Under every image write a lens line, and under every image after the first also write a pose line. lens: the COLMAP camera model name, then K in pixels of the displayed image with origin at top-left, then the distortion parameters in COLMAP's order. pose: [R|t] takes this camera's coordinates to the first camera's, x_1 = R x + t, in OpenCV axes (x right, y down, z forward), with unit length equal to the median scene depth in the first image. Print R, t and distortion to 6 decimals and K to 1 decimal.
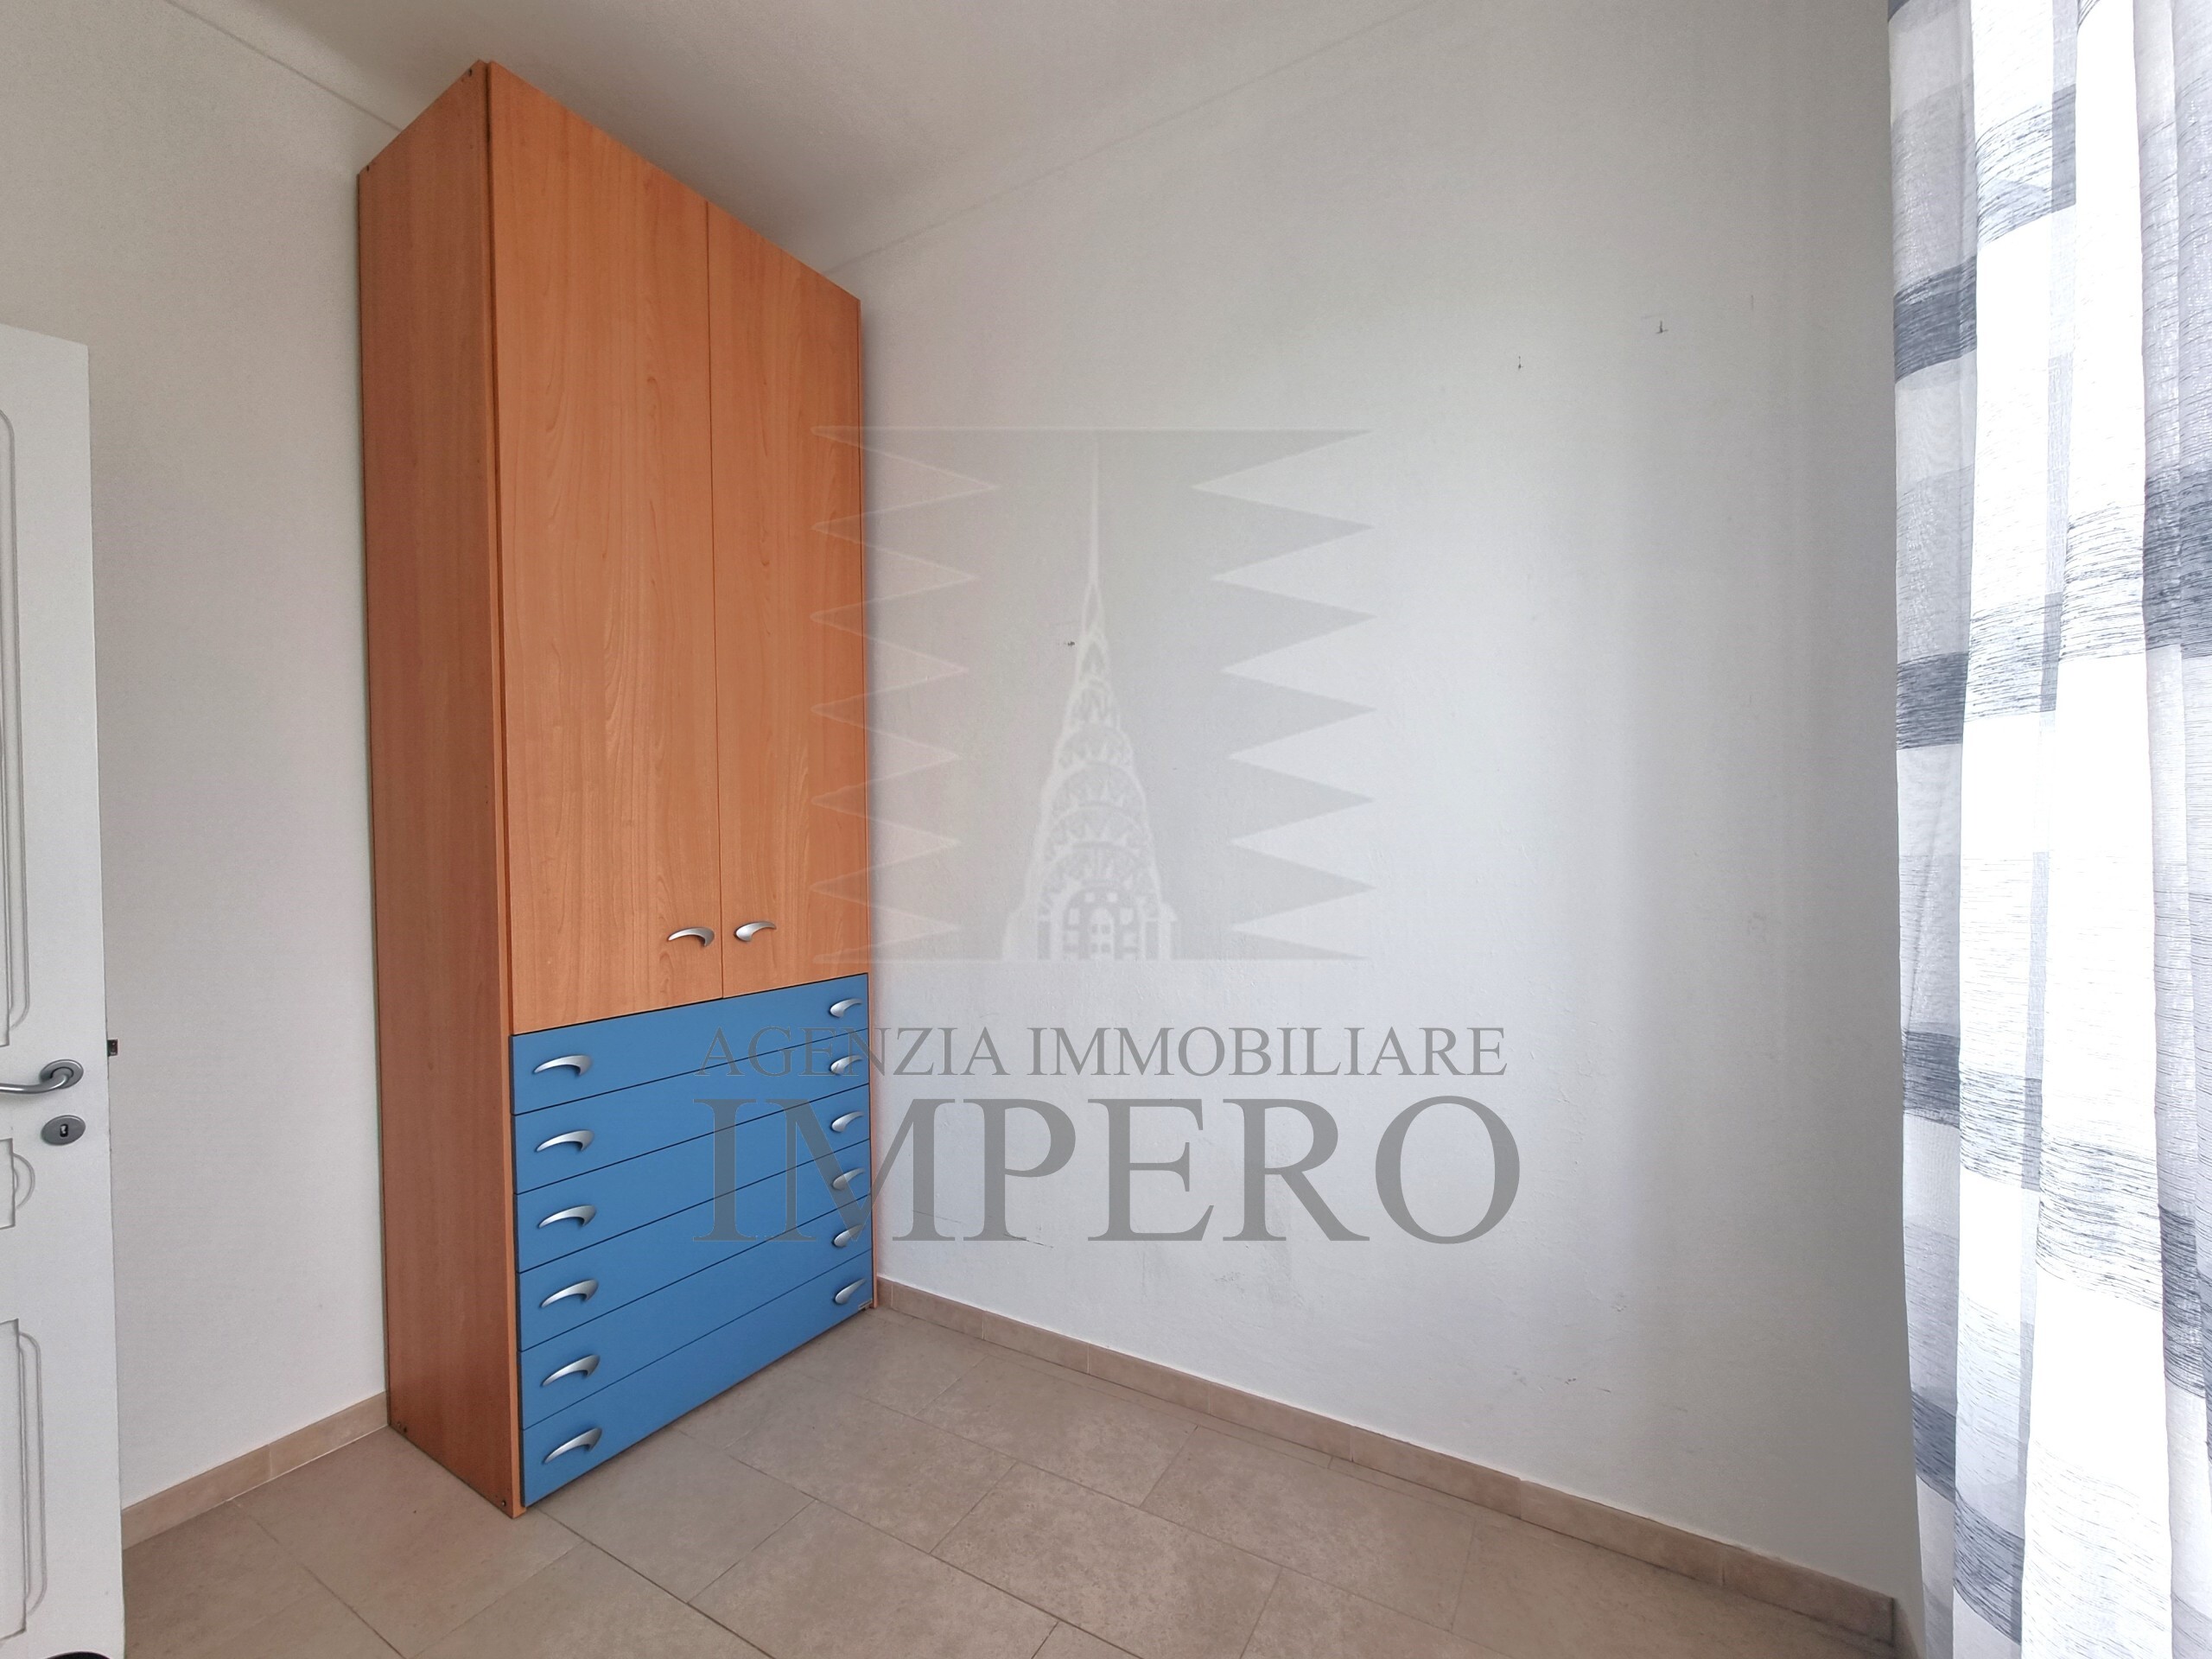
lens RADIAL K [[910.4, 0, 1094.0], [0, 910.4, 853.3], [0, 0, 1]] dist [-0.000866, 0.000240]
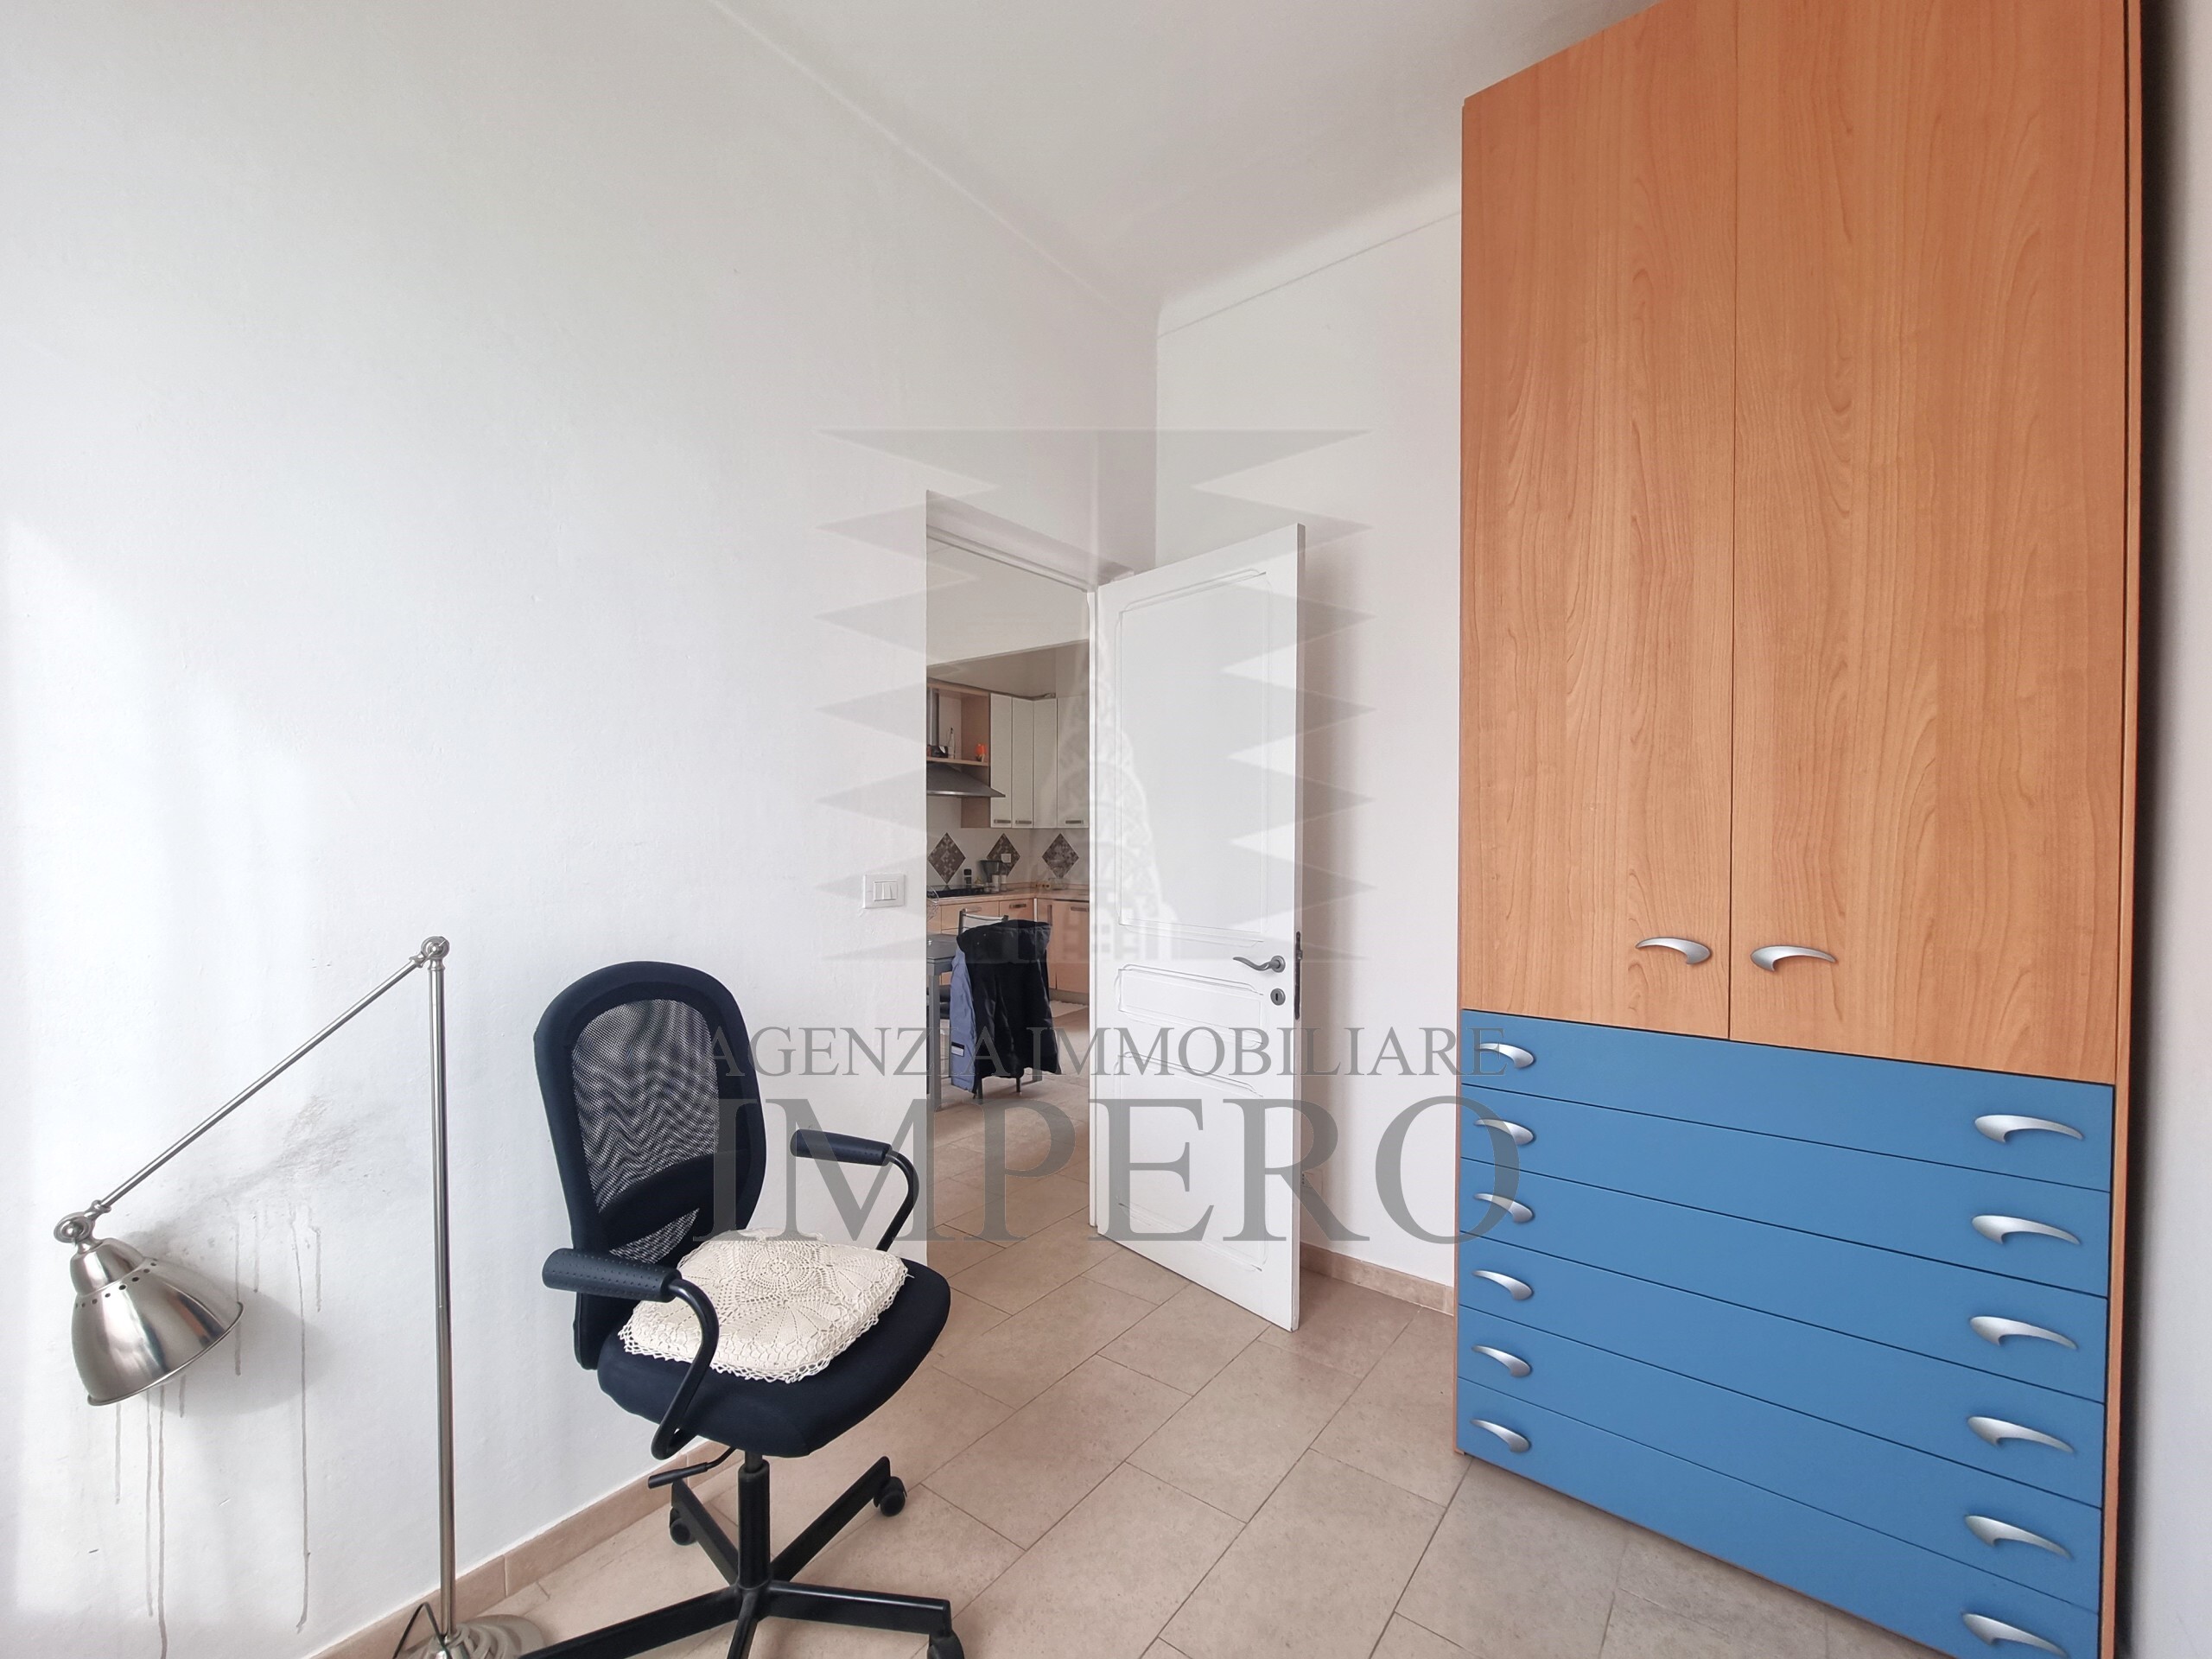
lens RADIAL K [[910.4, 0, 1094.0], [0, 910.4, 853.3], [0, 0, 1]] dist [-0.000866, 0.000240]
pose [[-0.132085, 0.030710, -0.990763, 0.420690], [-0.012318, 0.999392, 0.032620, -0.011537], [0.991162, 0.016512, -0.131626, 0.623820]]
